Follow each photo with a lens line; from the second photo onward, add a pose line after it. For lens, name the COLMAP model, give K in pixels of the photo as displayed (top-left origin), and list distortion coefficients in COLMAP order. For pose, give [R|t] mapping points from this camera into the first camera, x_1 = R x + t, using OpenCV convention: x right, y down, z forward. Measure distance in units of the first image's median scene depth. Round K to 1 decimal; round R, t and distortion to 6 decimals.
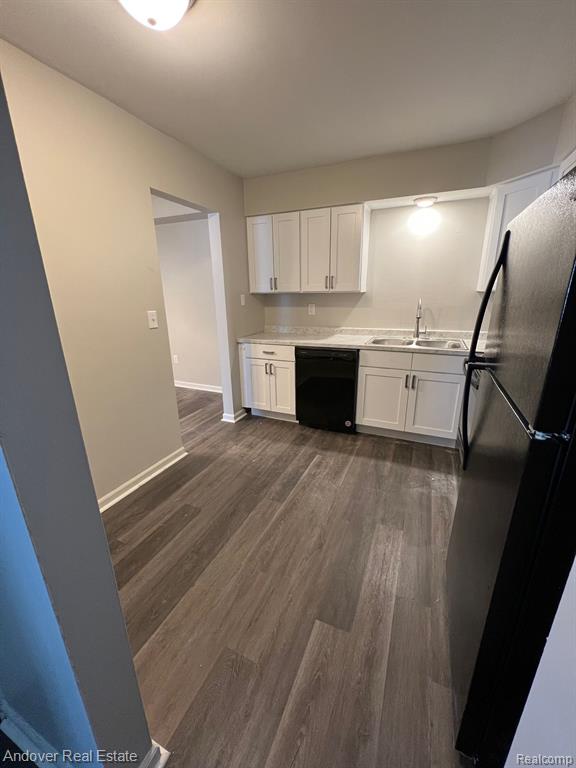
lens RADIAL K [[308.0, 0, 290.7], [0, 308.0, 384.6], [0, 0, 1]] dist [0.001245, 0.000108]
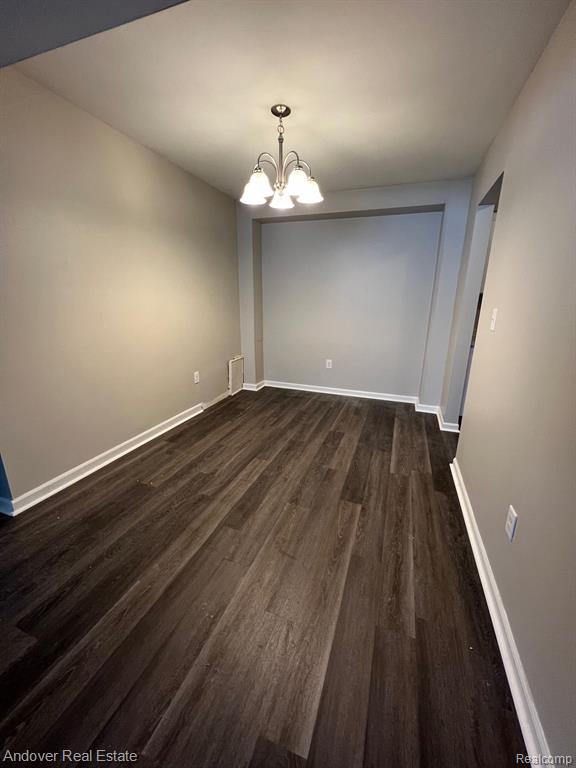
lens RADIAL K [[308.0, 0, 290.7], [0, 308.0, 384.6], [0, 0, 1]] dist [0.001245, 0.000108]
pose [[0.997598, -0.010886, 0.068413, -1.001508], [0.011581, 0.999885, -0.009766, -0.022862], [-0.068299, 0.010534, 0.997609, 0.137520]]
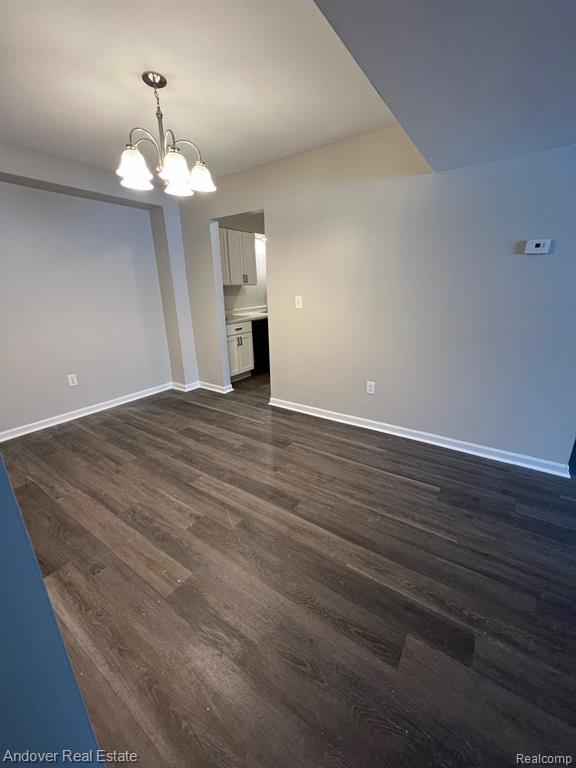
lens RADIAL K [[308.0, 0, 290.7], [0, 308.0, 384.6], [0, 0, 1]] dist [0.001245, 0.000108]
pose [[0.175190, -0.309892, 0.934492, -1.747100], [0.294241, 0.922270, 0.250678, -0.189830], [-0.939537, 0.231050, 0.252756, 0.609813]]
